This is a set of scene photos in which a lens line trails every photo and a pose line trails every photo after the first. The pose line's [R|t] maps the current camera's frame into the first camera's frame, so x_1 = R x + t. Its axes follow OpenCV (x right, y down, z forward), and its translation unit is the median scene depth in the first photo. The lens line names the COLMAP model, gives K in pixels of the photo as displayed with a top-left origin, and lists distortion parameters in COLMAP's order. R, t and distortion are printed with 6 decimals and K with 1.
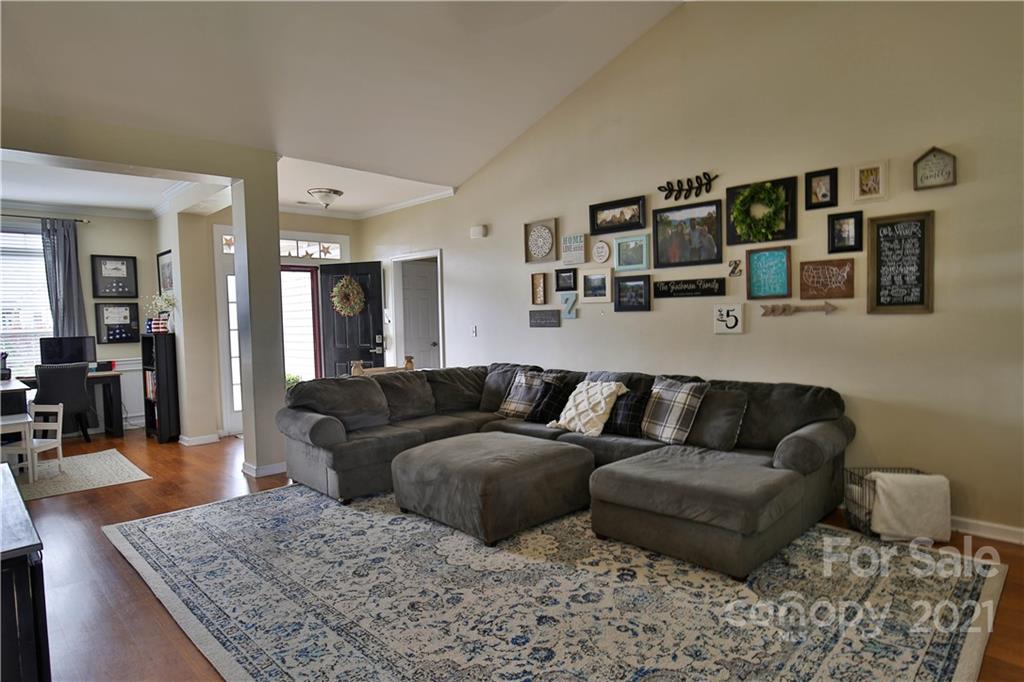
lens RADIAL K [[572.6, 0, 518.2], [0, 572.6, 345.7], [0, 0, 1]] dist [-0.015780, 0.000977]
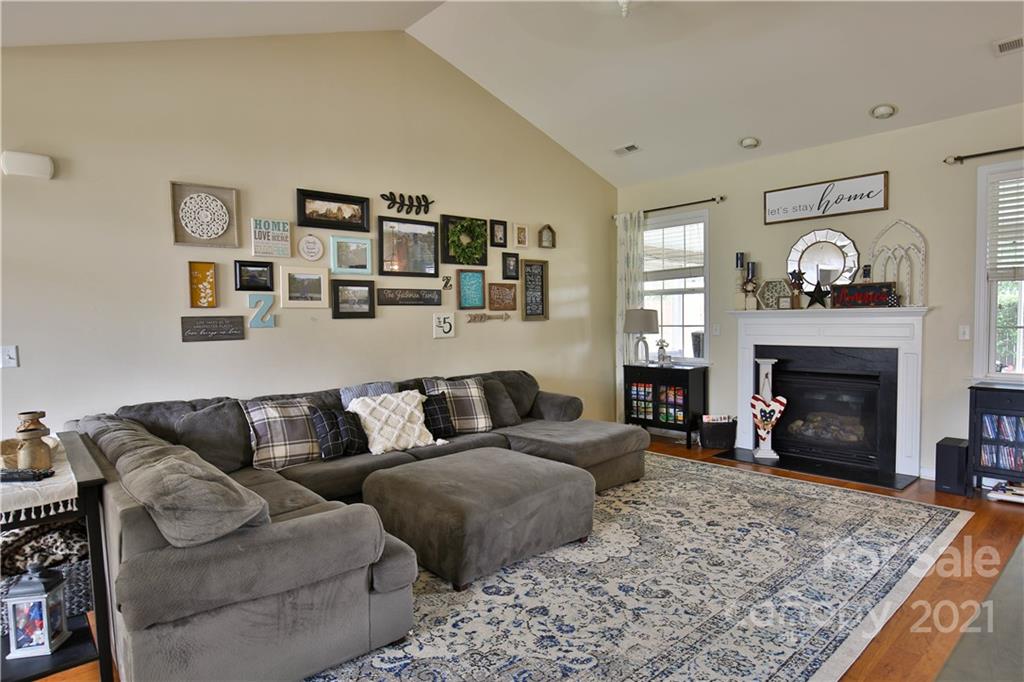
lens RADIAL K [[572.6, 0, 518.2], [0, 572.6, 345.7], [0, 0, 1]] dist [-0.015780, 0.000977]
pose [[0.071380, -0.029851, 0.997002, -0.878355], [0.069960, 0.997240, 0.024849, -0.025708], [-0.994993, 0.067976, 0.073271, 0.838128]]
